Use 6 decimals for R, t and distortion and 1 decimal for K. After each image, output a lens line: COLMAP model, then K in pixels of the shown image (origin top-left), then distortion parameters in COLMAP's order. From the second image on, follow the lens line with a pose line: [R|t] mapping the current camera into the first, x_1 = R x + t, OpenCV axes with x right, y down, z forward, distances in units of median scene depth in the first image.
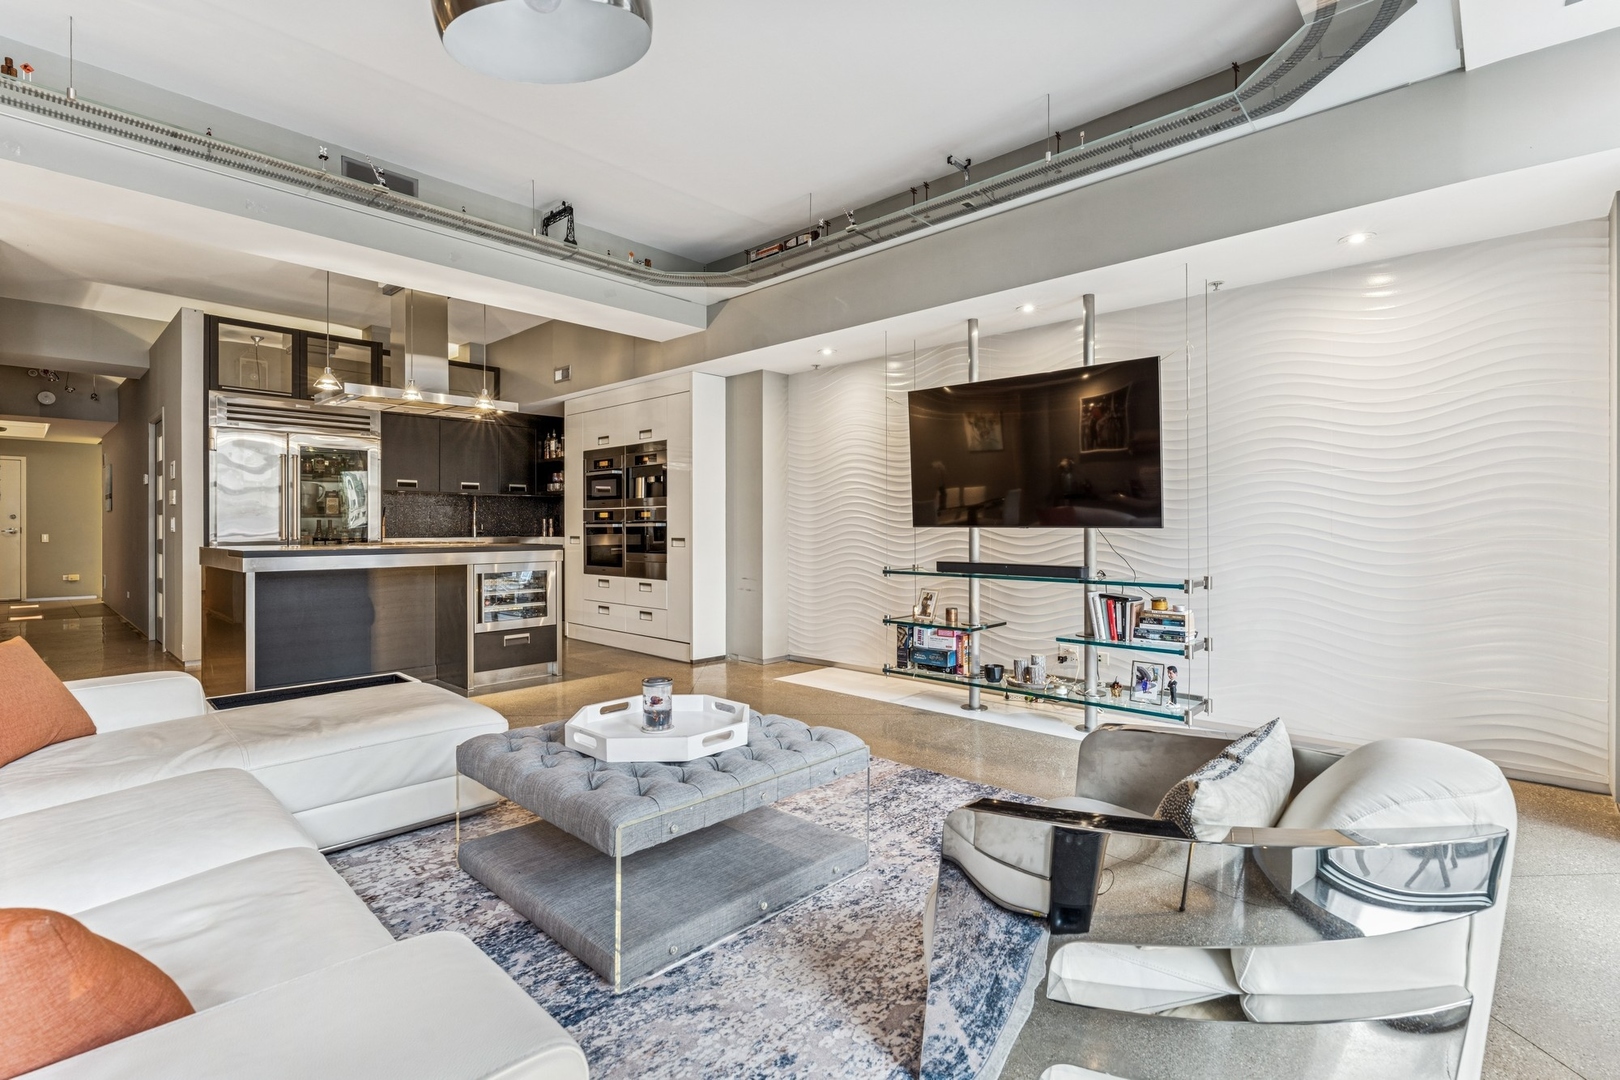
lens RADIAL K [[756.3, 0, 811.1], [0, 756.3, 525.8], [0, 0, 1]] dist [-0.003844, 0.001710]
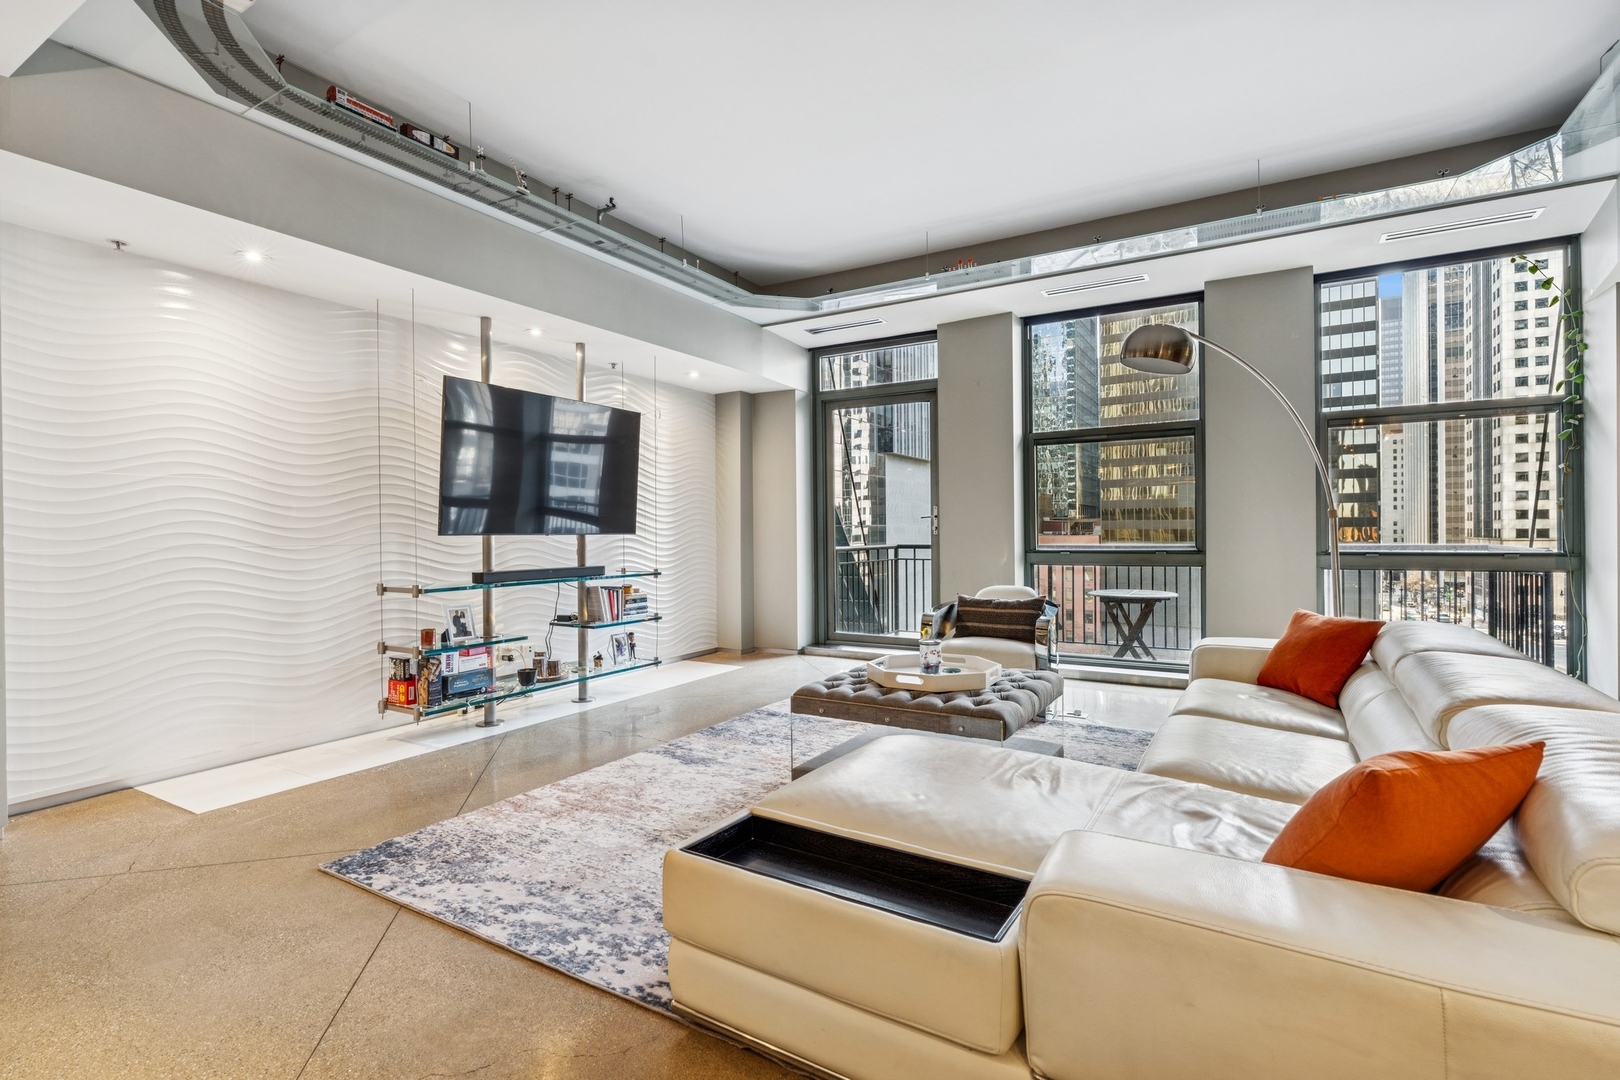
lens RADIAL K [[756.3, 0, 808.6], [0, 756.3, 535.2], [0, 0, 1]] dist [-0.003844, 0.001710]
pose [[-0.209166, -0.000609, 0.977880, -0.641999], [0.009018, 0.999956, 0.002552, 0.002371], [-0.977839, 0.009352, -0.209151, 0.640564]]
